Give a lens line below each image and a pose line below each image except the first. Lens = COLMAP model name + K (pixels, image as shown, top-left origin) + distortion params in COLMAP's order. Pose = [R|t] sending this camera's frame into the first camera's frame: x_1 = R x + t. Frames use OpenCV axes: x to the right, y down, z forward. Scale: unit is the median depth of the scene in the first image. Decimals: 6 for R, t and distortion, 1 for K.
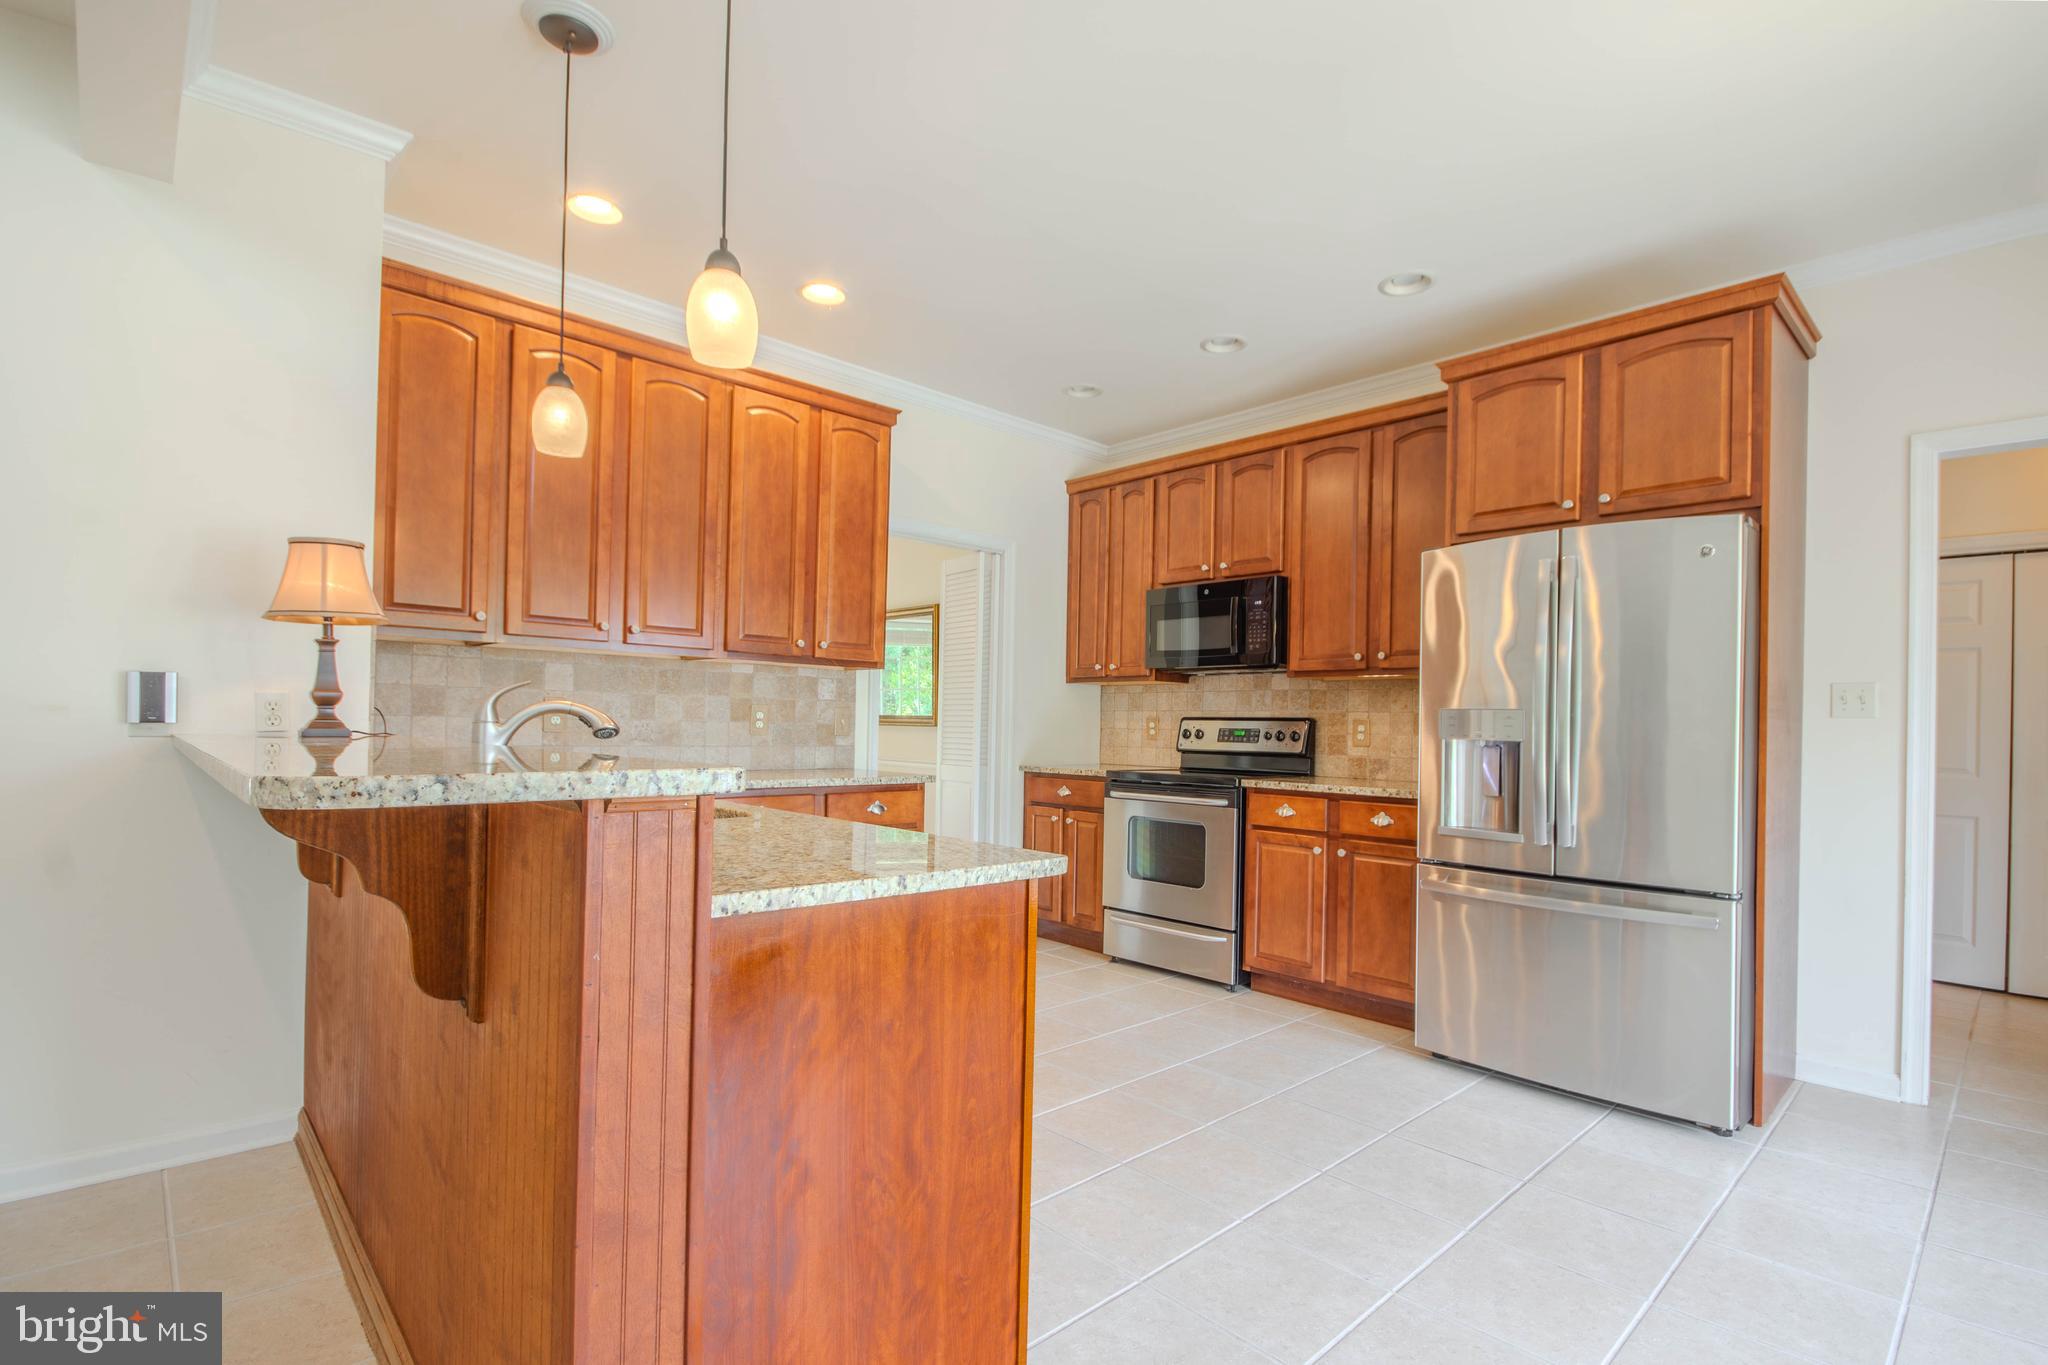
lens RADIAL K [[952.4, 0, 1030.0], [0, 952.4, 715.3], [0, 0, 1]] dist [0.002897, -0.005801]
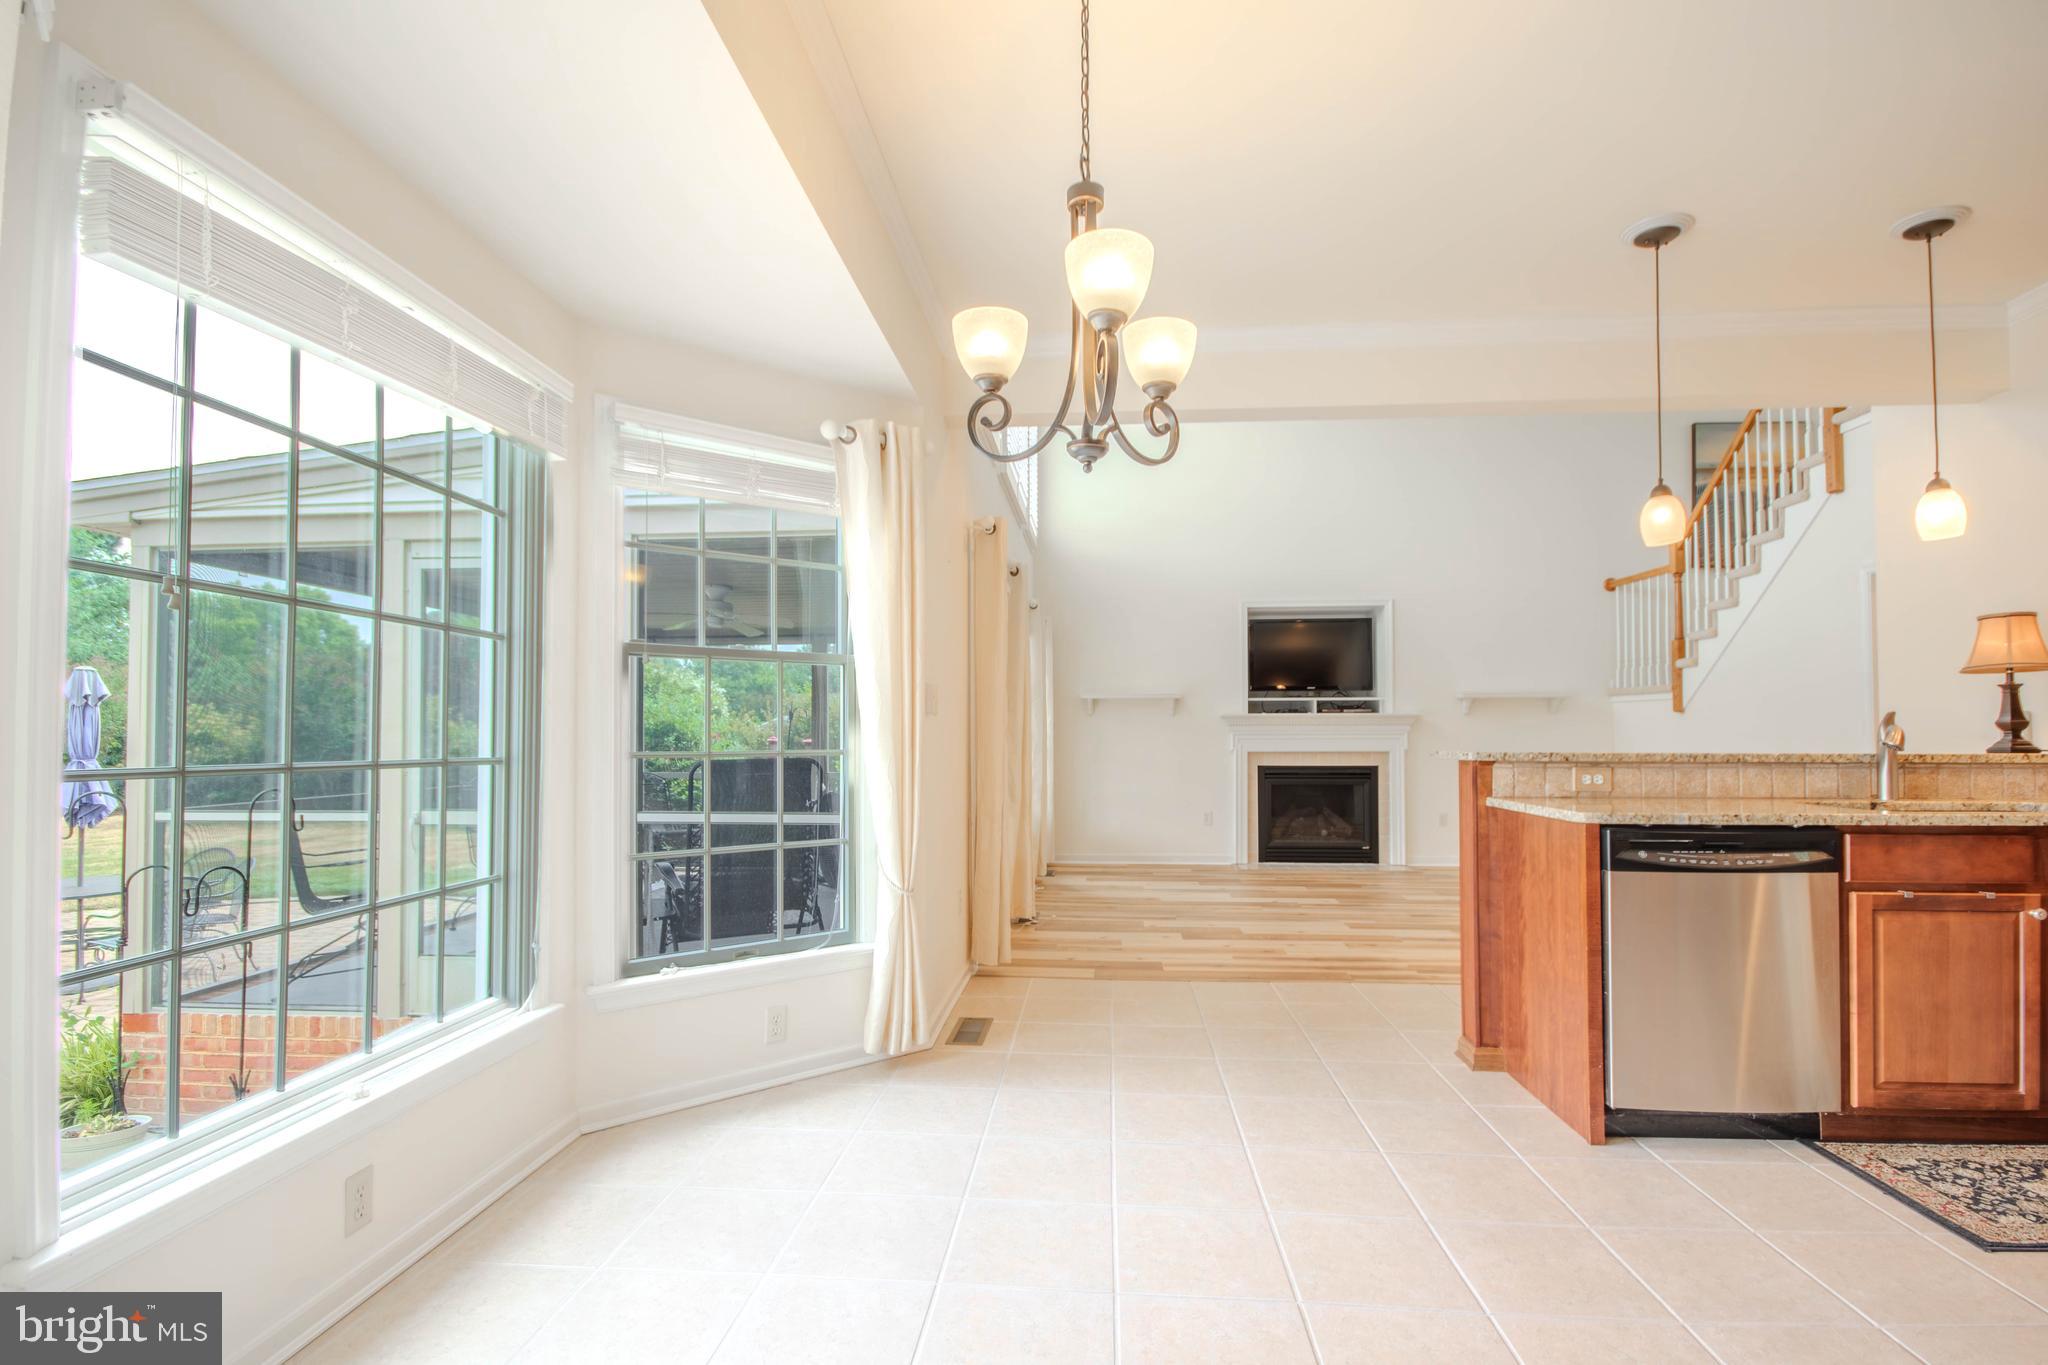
lens RADIAL K [[952.4, 0, 1030.0], [0, 952.4, 715.3], [0, 0, 1]] dist [0.002897, -0.005801]
pose [[-0.744504, -0.034031, -0.666750, 0.978292], [-0.007135, 0.999049, -0.043024, 0.028487], [0.667580, -0.027274, -0.744039, 0.831632]]
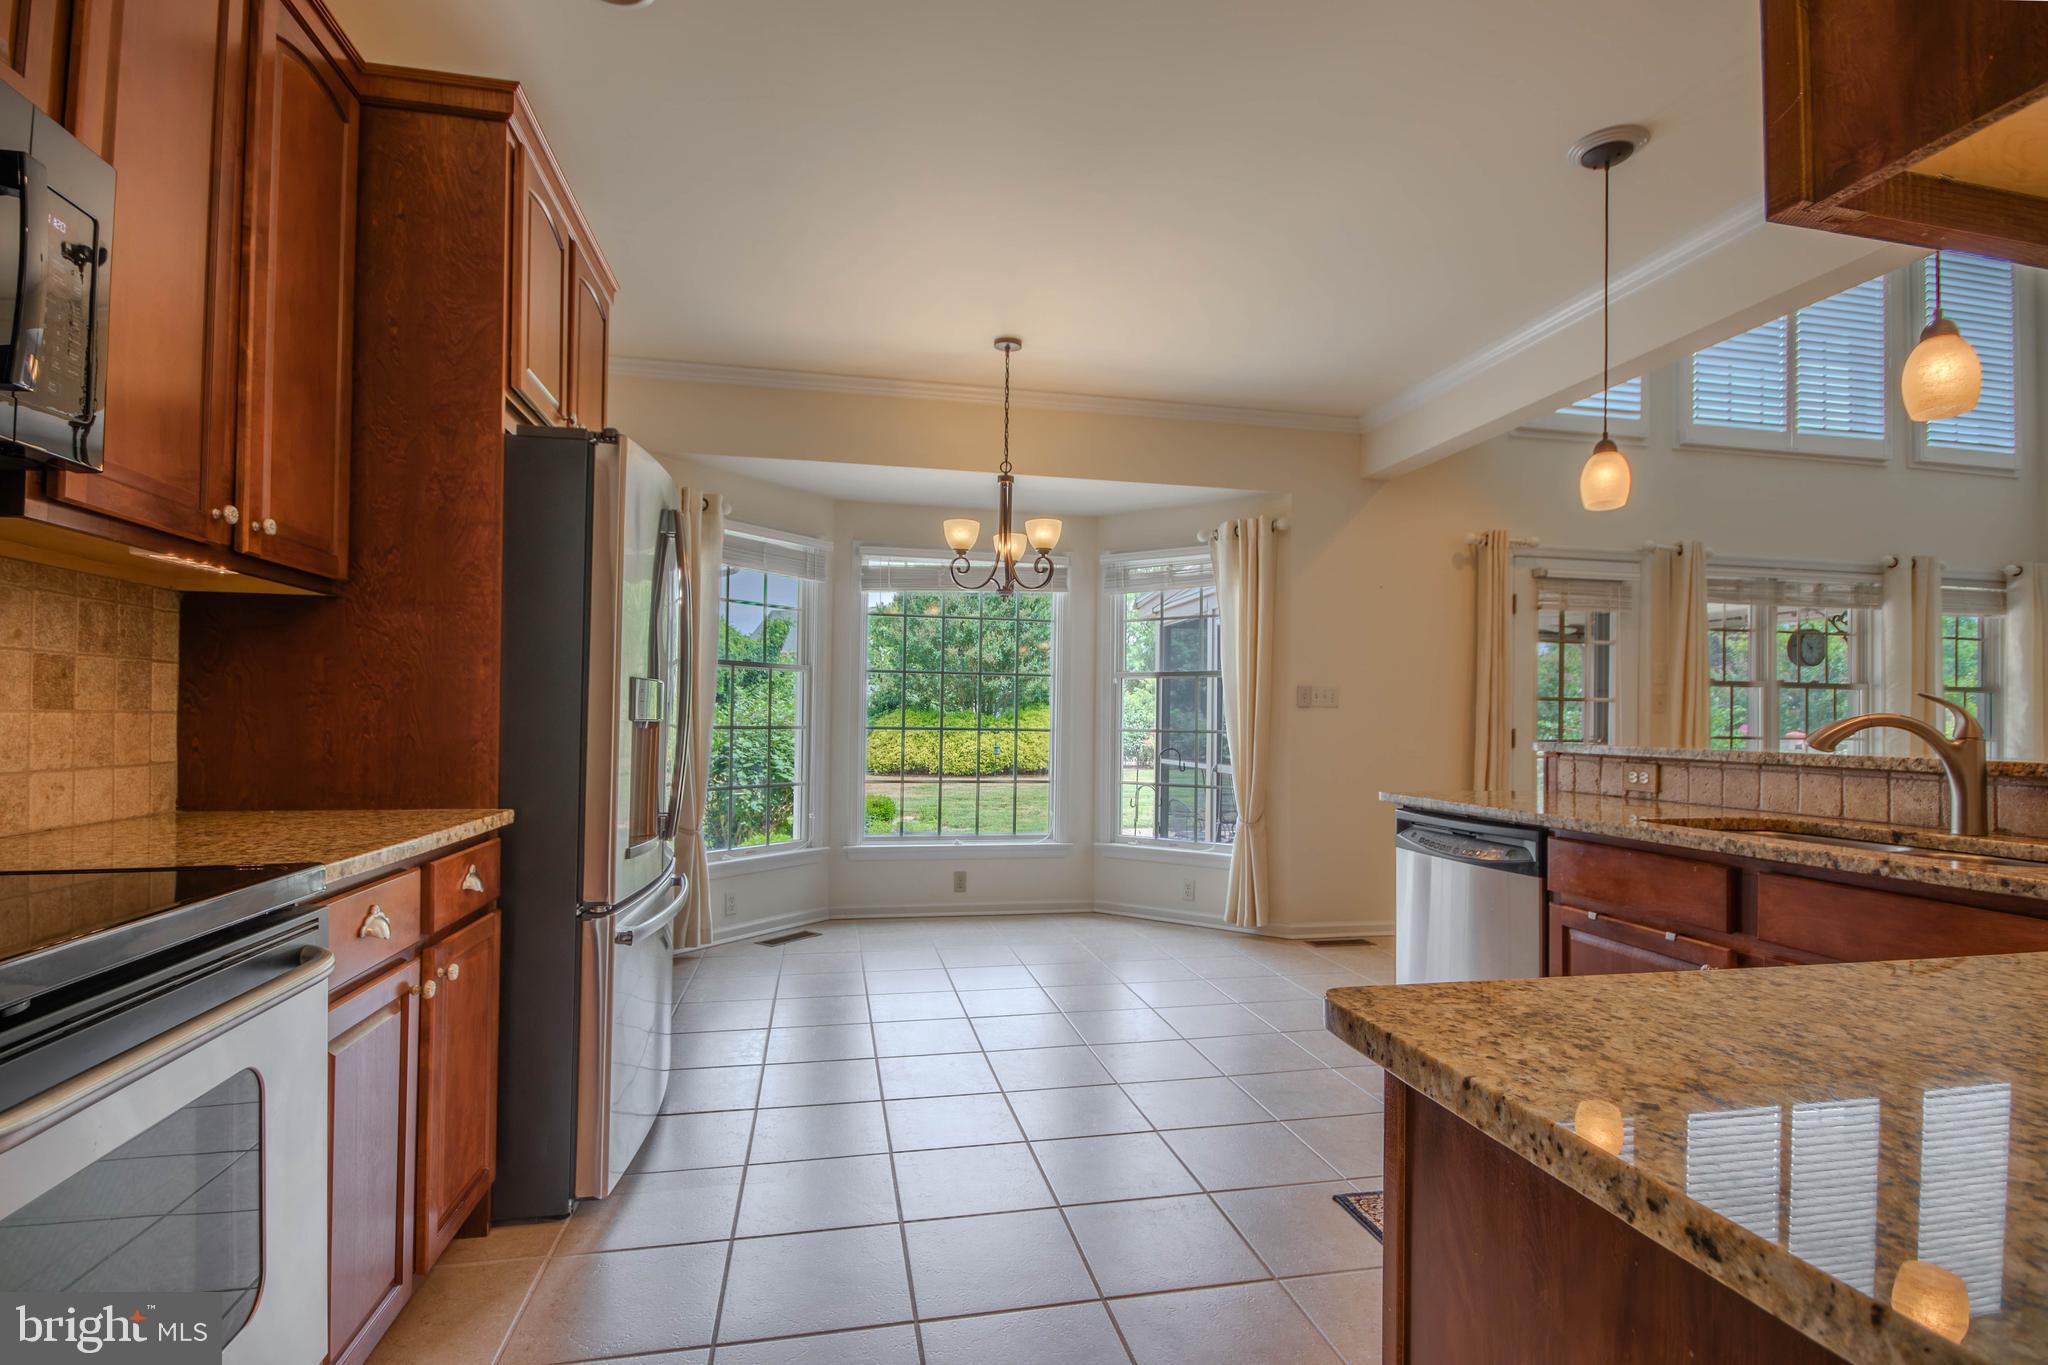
lens RADIAL K [[952.4, 0, 1030.0], [0, 952.4, 715.3], [0, 0, 1]] dist [0.002897, -0.005801]
pose [[-0.851002, -0.029292, 0.524344, -0.190018], [-0.035532, 0.999367, -0.001840, 0.011946], [-0.523958, -0.020196, -0.851504, 1.555676]]
